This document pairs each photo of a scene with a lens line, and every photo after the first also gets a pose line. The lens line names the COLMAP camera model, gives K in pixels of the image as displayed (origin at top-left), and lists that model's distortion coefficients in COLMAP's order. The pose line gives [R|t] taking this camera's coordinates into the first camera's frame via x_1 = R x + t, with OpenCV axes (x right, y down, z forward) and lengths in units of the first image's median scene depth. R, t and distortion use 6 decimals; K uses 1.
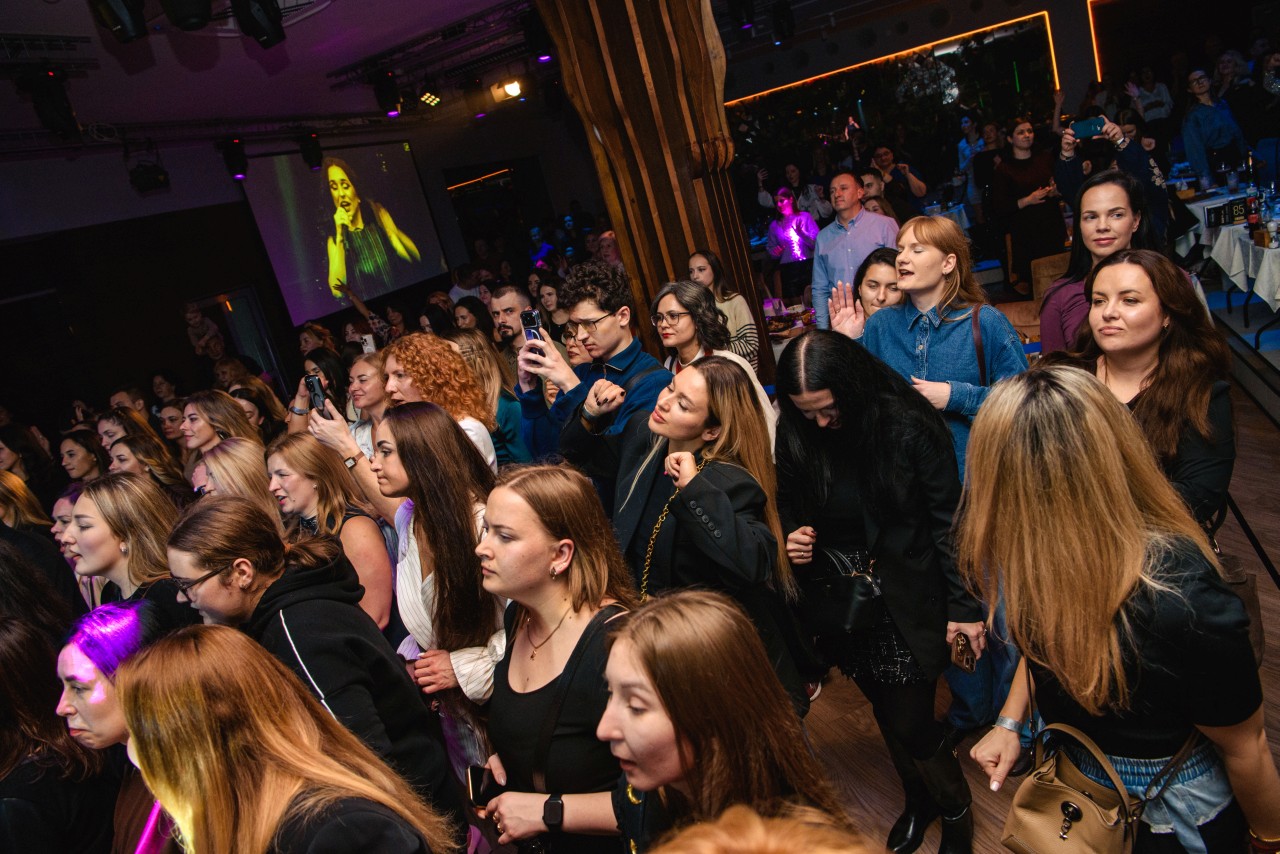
lens RADIAL K [[893.4, 0, 642.9], [0, 893.4, 409.6], [0, 0, 1]] dist [-0.047533, -0.001913]
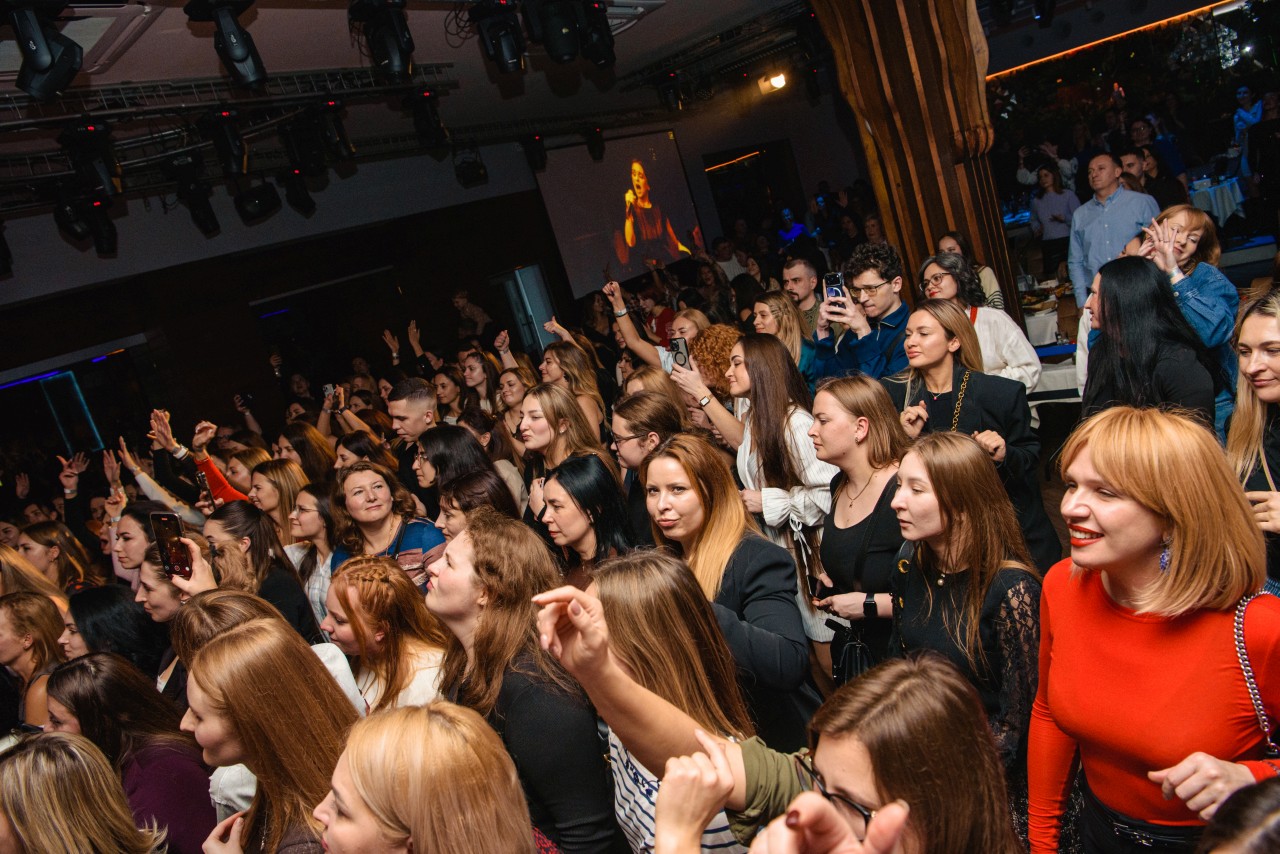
lens RADIAL K [[893.4, 0, 642.9], [0, 893.4, 409.6], [0, 0, 1]] dist [-0.047533, -0.001913]
pose [[0.966964, 0.034152, -0.252615, -0.030534], [-0.028650, 0.999266, 0.025428, 0.030061], [0.253298, -0.017350, 0.967233, -0.170073]]
